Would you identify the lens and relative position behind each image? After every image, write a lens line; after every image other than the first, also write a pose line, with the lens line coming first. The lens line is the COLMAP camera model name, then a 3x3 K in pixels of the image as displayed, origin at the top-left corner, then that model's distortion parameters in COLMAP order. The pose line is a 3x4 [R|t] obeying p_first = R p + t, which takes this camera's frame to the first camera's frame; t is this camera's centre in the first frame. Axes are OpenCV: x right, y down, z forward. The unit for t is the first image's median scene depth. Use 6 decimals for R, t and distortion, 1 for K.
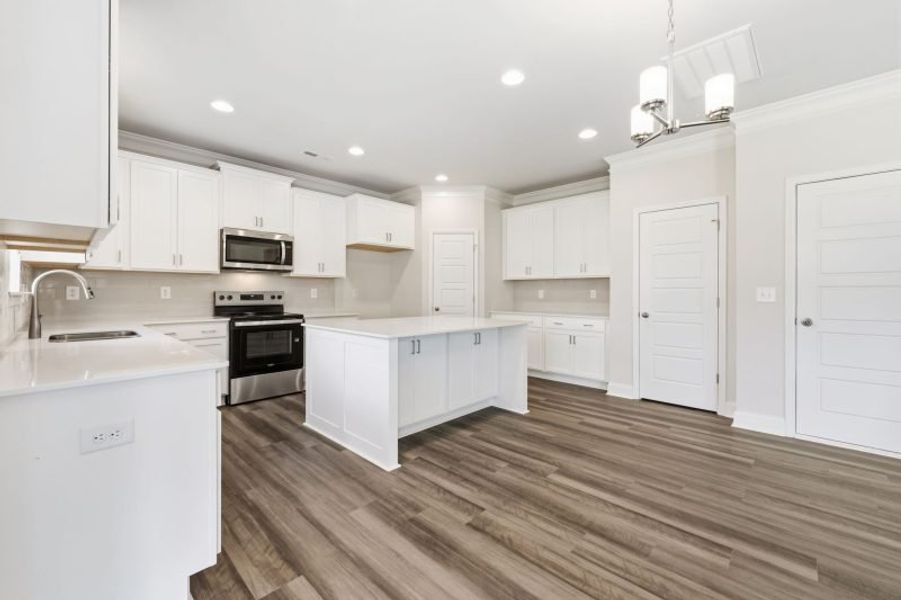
lens RADIAL K [[369.4, 0, 456.2], [0, 369.4, 294.6], [0, 0, 1]] dist [0.000474, -0.000258]
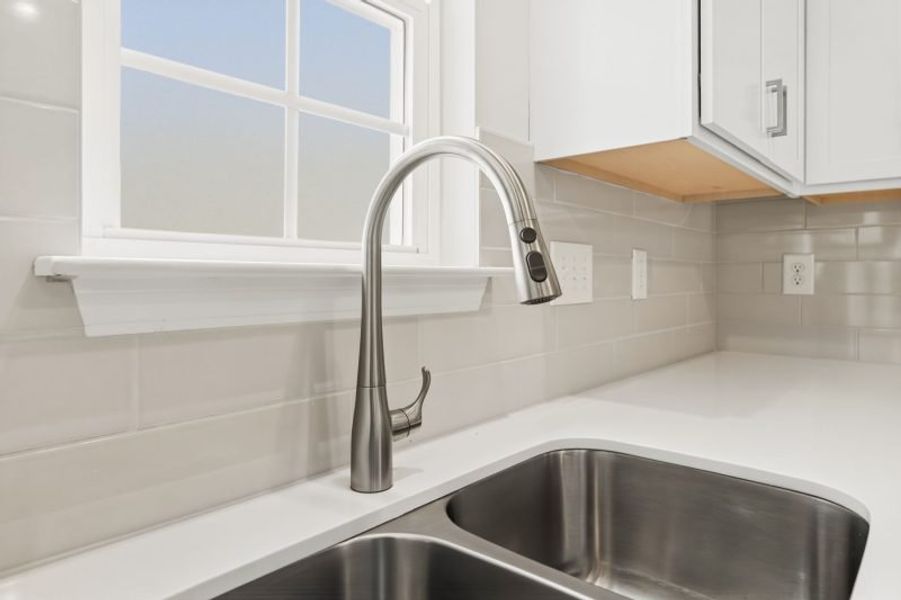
lens RADIAL K [[567.6, 0, 442.8], [0, 567.6, 276.3], [0, 0, 1]] dist [-0.006807, 0.011450]
pose [[0.023415, -0.003252, -0.999721, -0.418126], [-0.008818, 0.999955, -0.003460, 0.000994], [0.999687, 0.008897, 0.023386, 0.525740]]
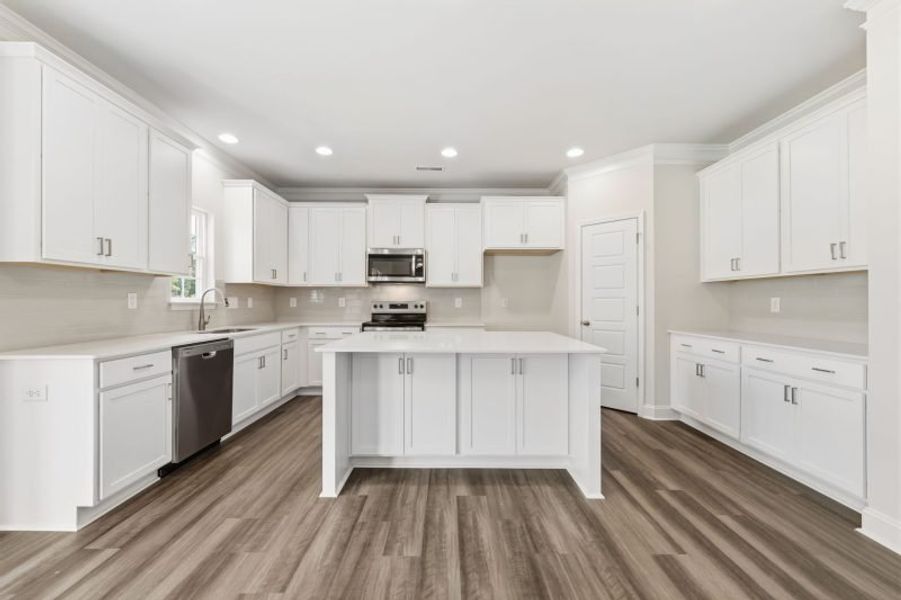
lens RADIAL K [[369.4, 0, 451.8], [0, 369.4, 299.6], [0, 0, 1]] dist [0.000474, -0.000258]
pose [[0.683269, -0.006878, -0.730134, 0.411260], [-0.003238, 0.999917, -0.012449, -0.000043], [0.730159, 0.010870, 0.683191, 0.351026]]
